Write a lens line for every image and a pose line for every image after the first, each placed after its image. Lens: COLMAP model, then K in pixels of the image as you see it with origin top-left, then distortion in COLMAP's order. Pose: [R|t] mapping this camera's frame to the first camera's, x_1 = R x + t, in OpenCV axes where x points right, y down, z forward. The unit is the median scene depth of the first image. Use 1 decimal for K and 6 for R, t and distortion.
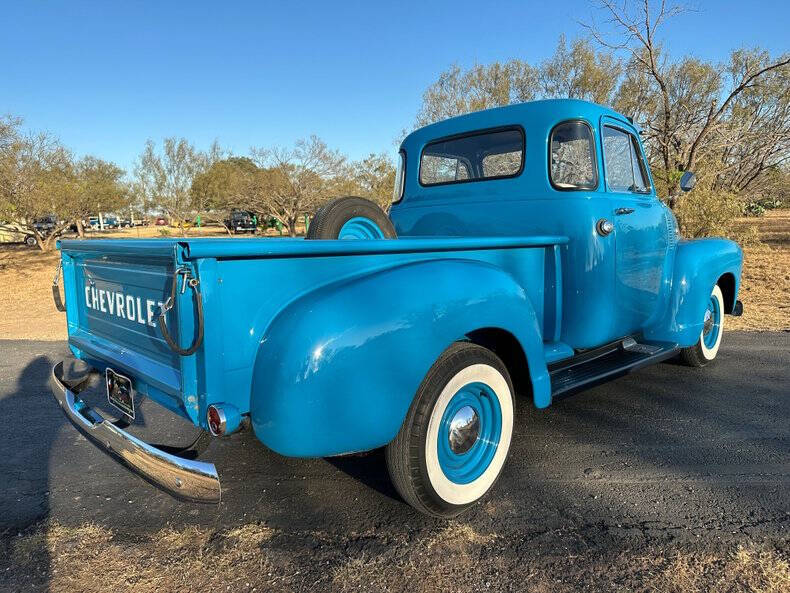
lens RADIAL K [[558.9, 0, 396.2], [0, 558.9, 304.0], [0, 0, 1]] dist [0.029051, -0.040291]
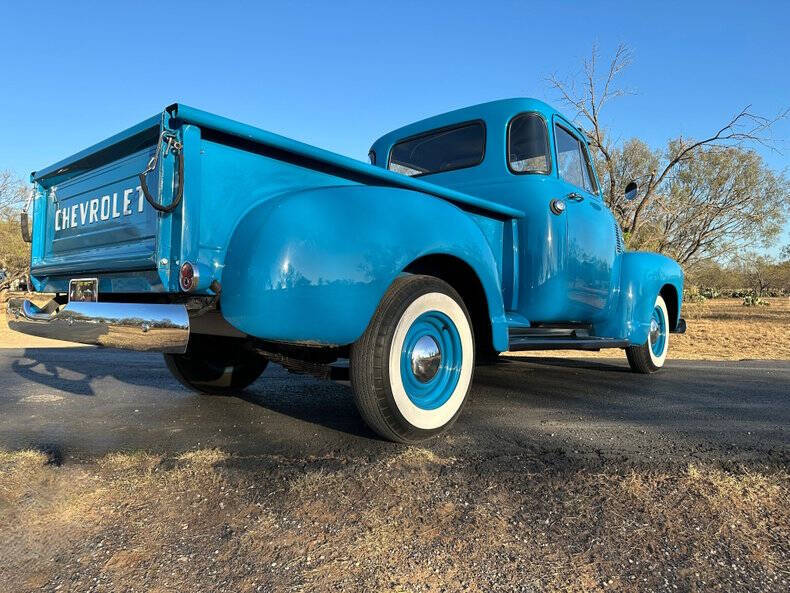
lens RADIAL K [[558.9, 0, 397.1], [0, 558.9, 296.9], [0, 0, 1]] dist [0.029051, -0.040291]
pose [[0.996438, 0.043264, 0.072388, -0.010756], [-0.031444, 0.987080, -0.157110, 0.285036], [-0.078250, 0.154274, 0.984925, -0.019703]]
